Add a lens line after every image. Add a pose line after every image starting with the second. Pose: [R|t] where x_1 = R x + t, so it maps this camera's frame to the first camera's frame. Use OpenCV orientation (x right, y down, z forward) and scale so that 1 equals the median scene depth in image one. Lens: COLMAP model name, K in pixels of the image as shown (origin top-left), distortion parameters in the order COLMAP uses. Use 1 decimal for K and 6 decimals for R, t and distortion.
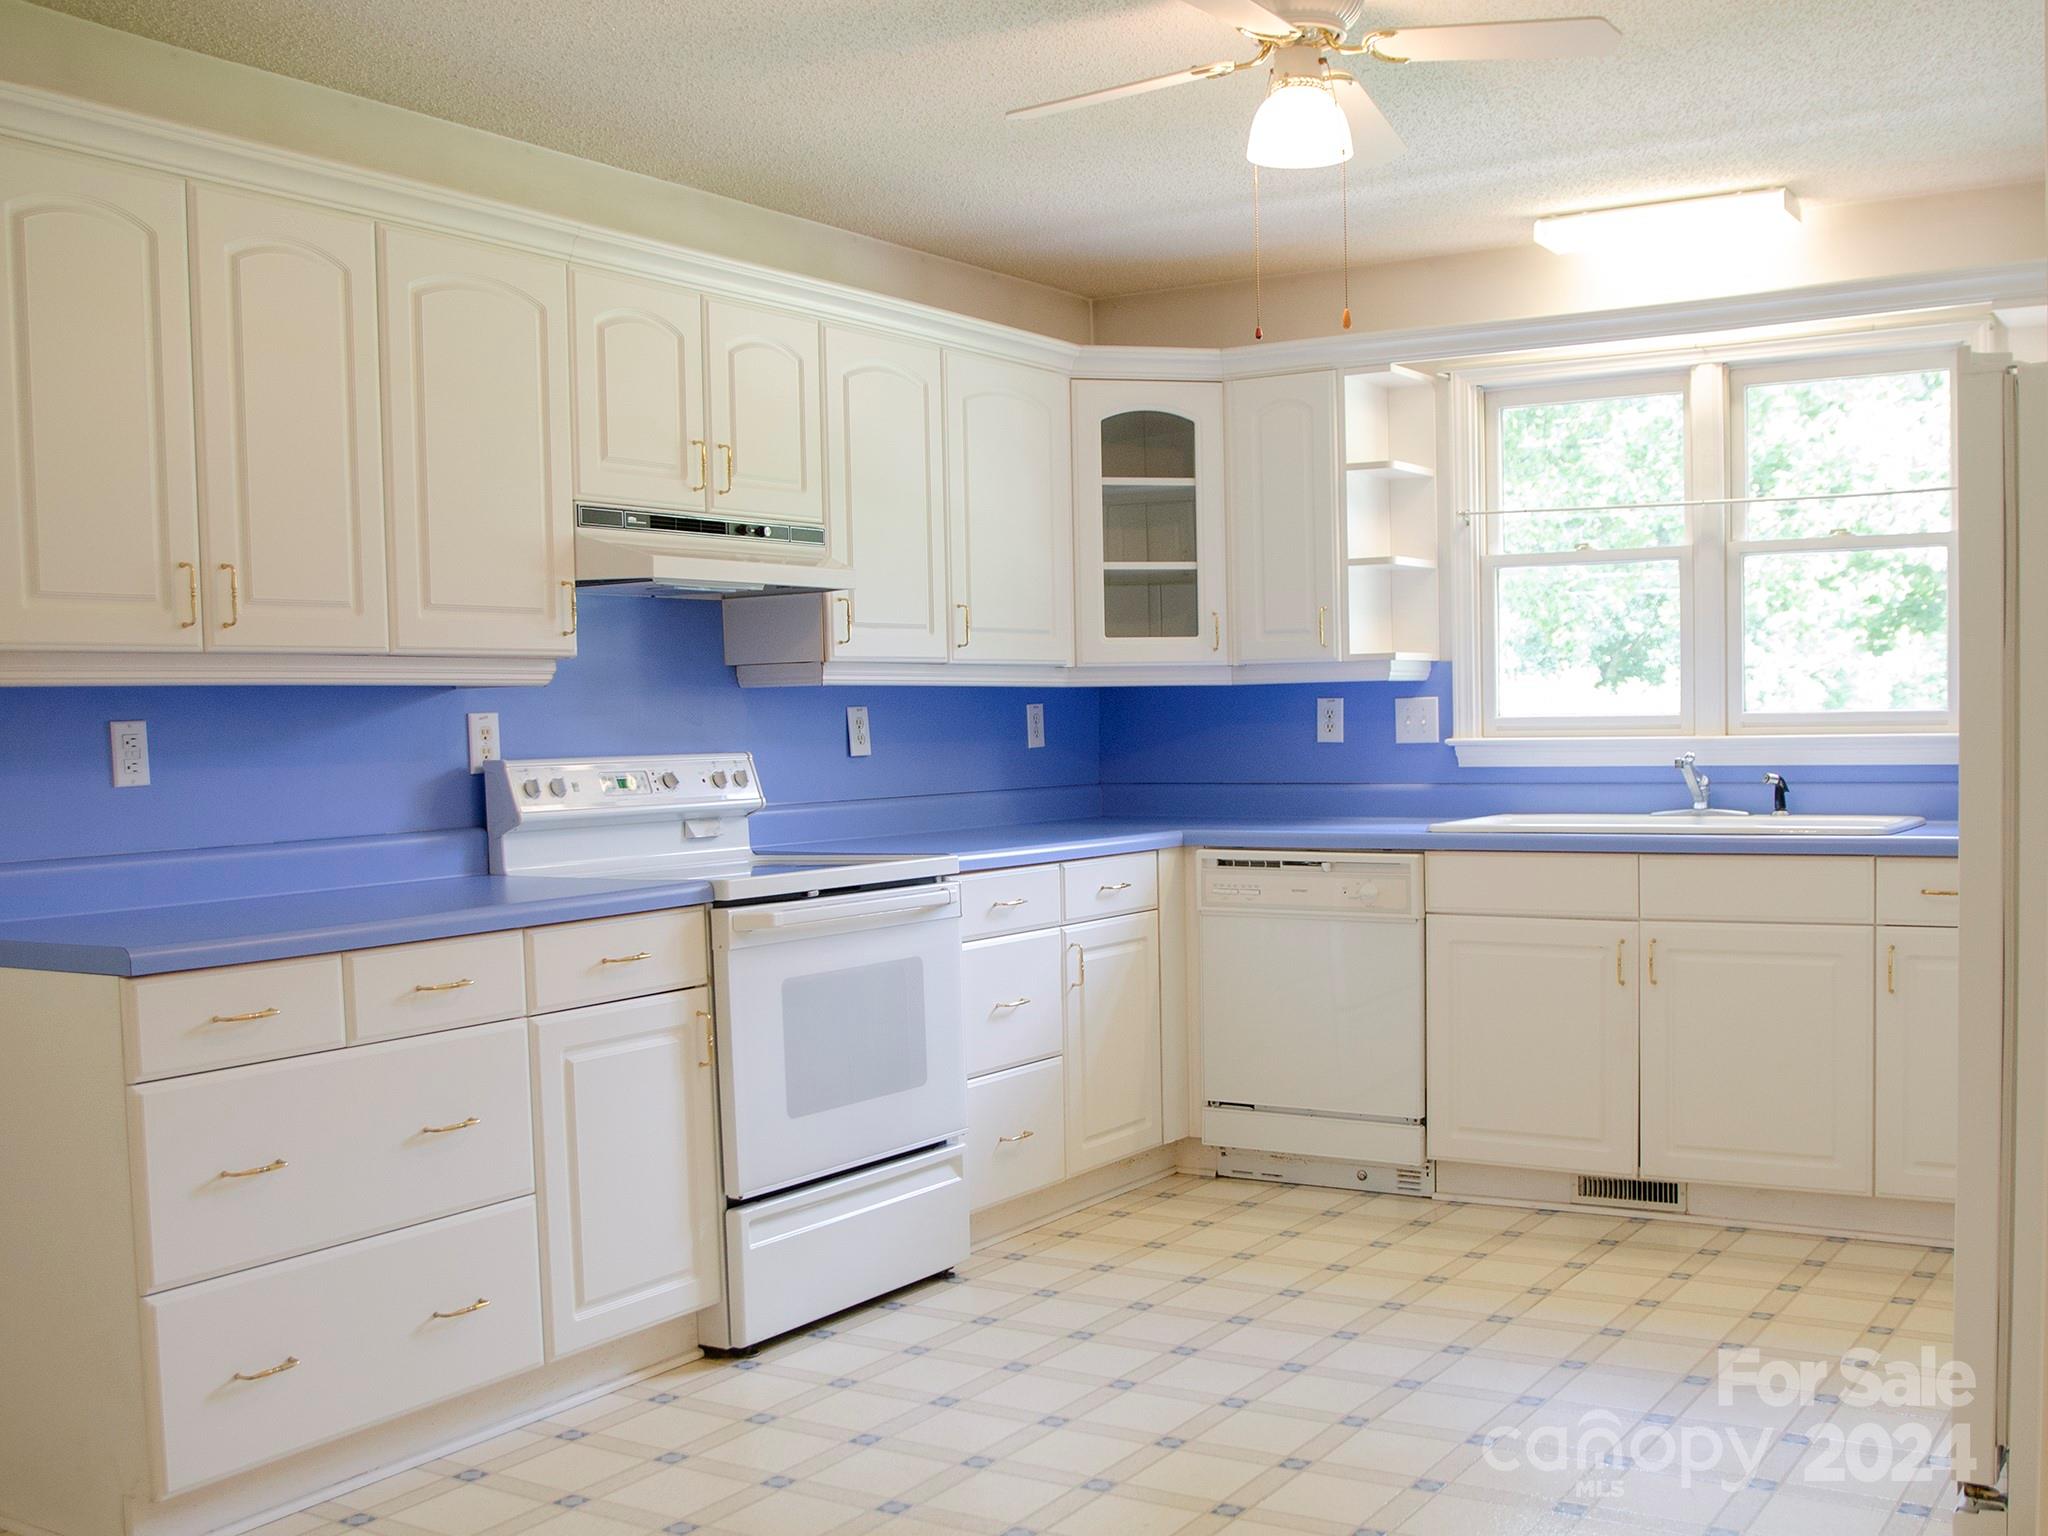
lens RADIAL K [[2146.2, 0, 1146.9], [0, 2146.2, 889.9], [0, 0, 1]] dist [-0.124644, 0.116687]
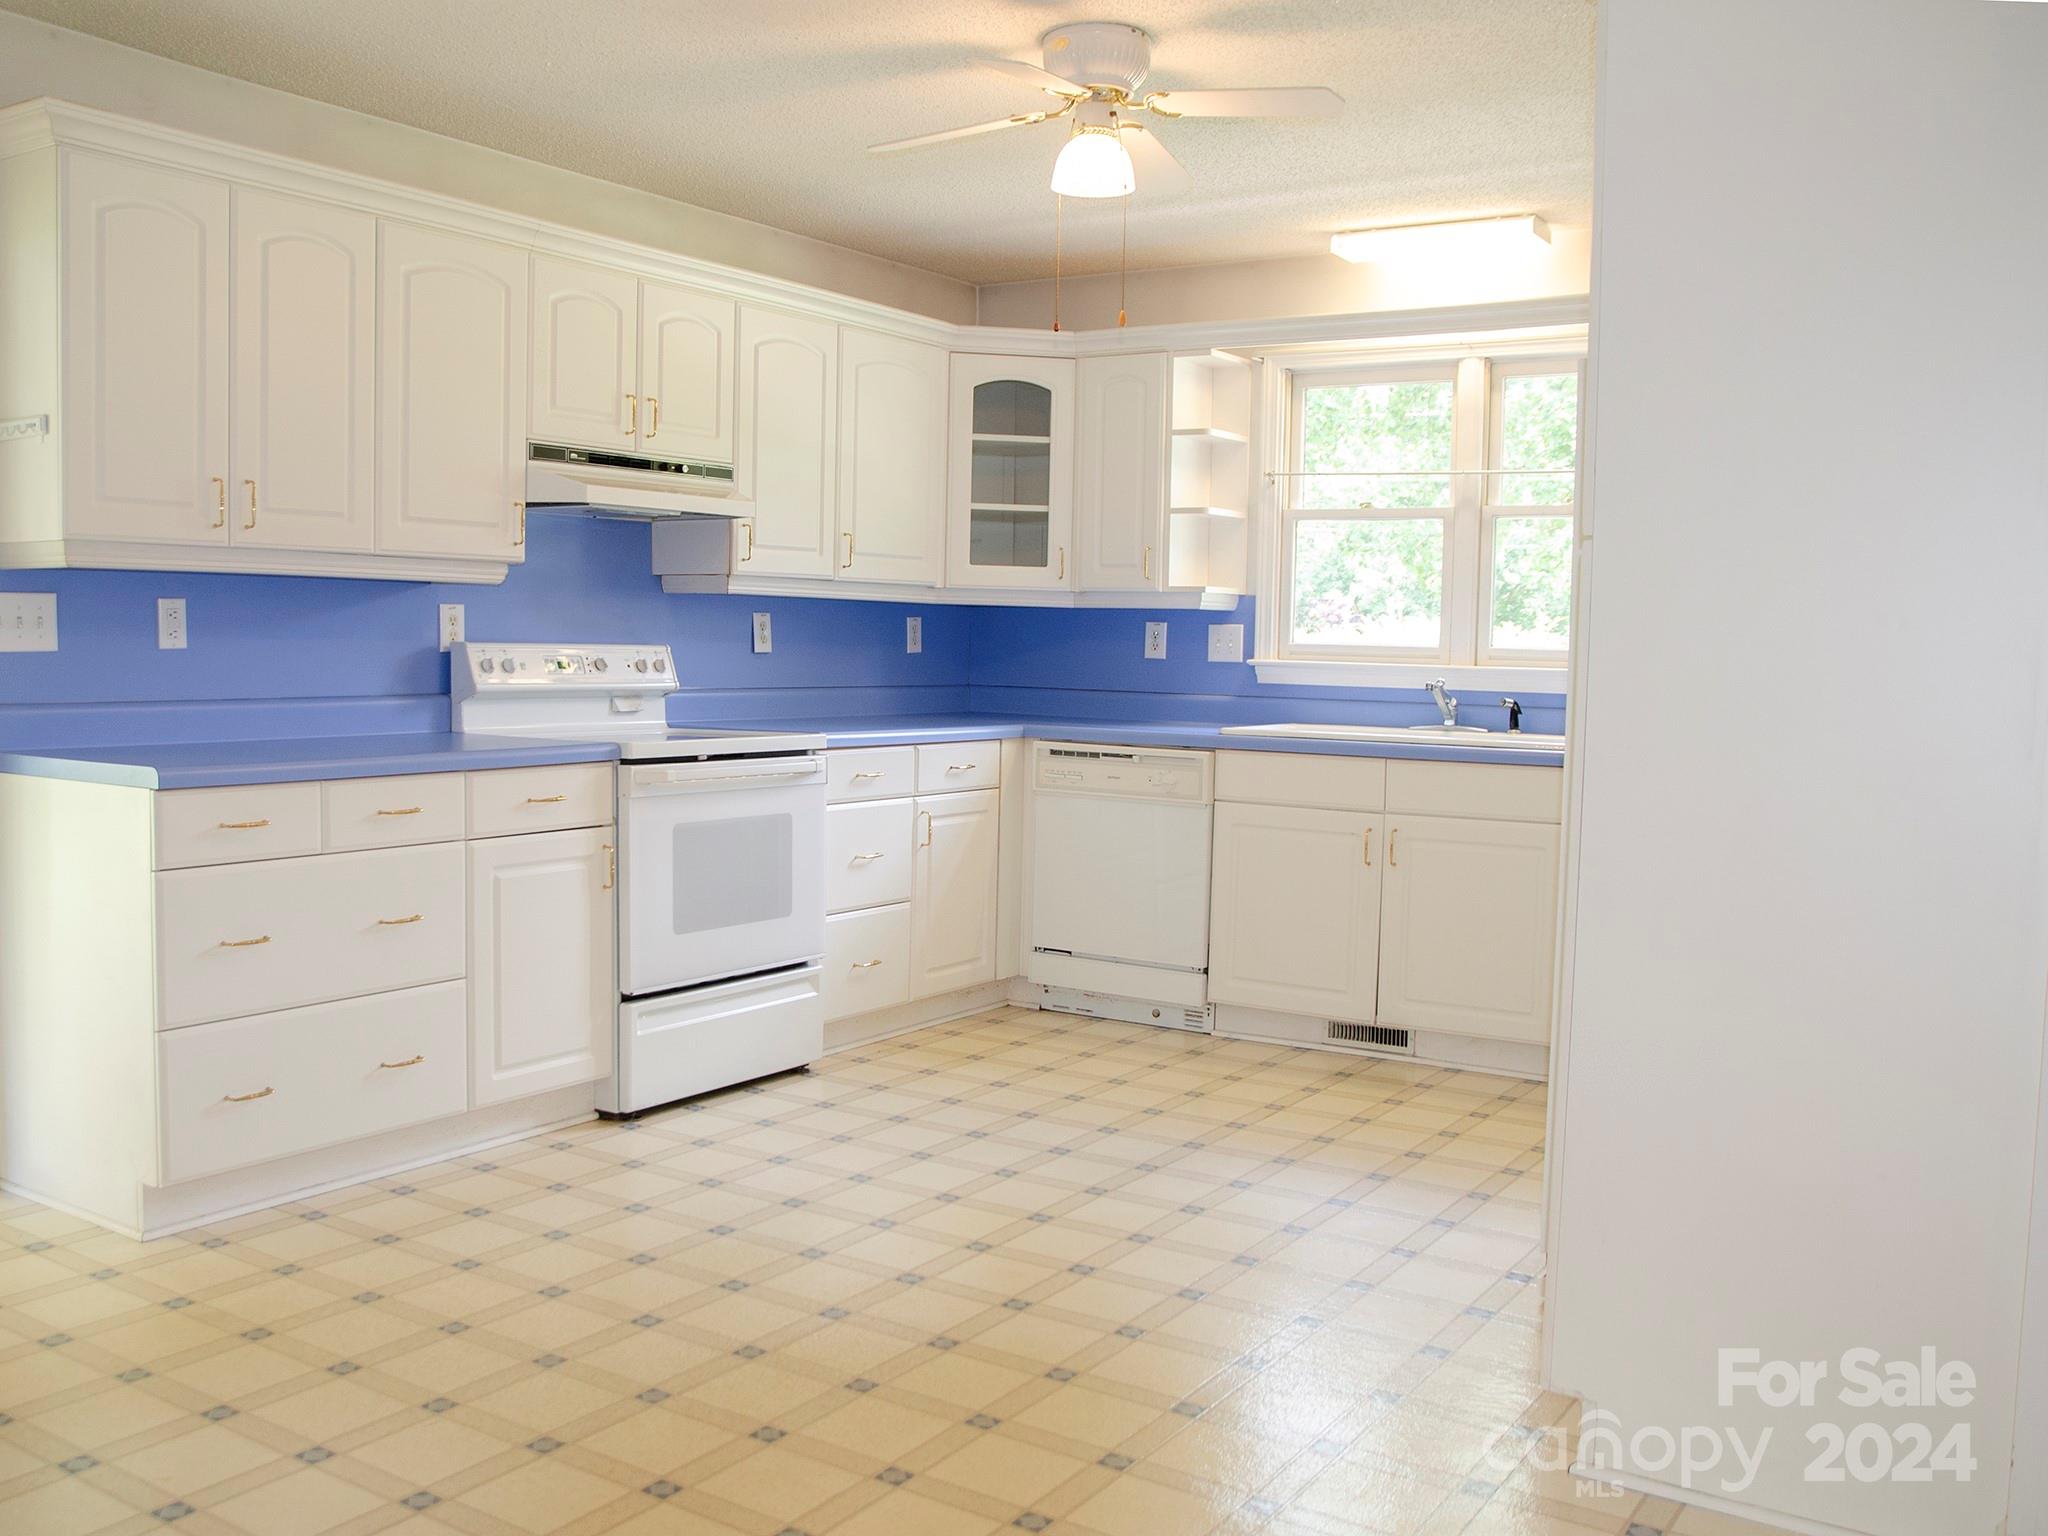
lens RADIAL K [[1884.4, 0, 987.2], [0, 1884.4, 804.3], [0, 0, 1]] dist [-0.124569, 0.118918]
pose [[0.997740, 0.045595, -0.049357, 0.060436], [-0.045197, 0.998936, 0.009145, 0.010301], [0.049722, -0.006893, 0.998739, -0.087752]]
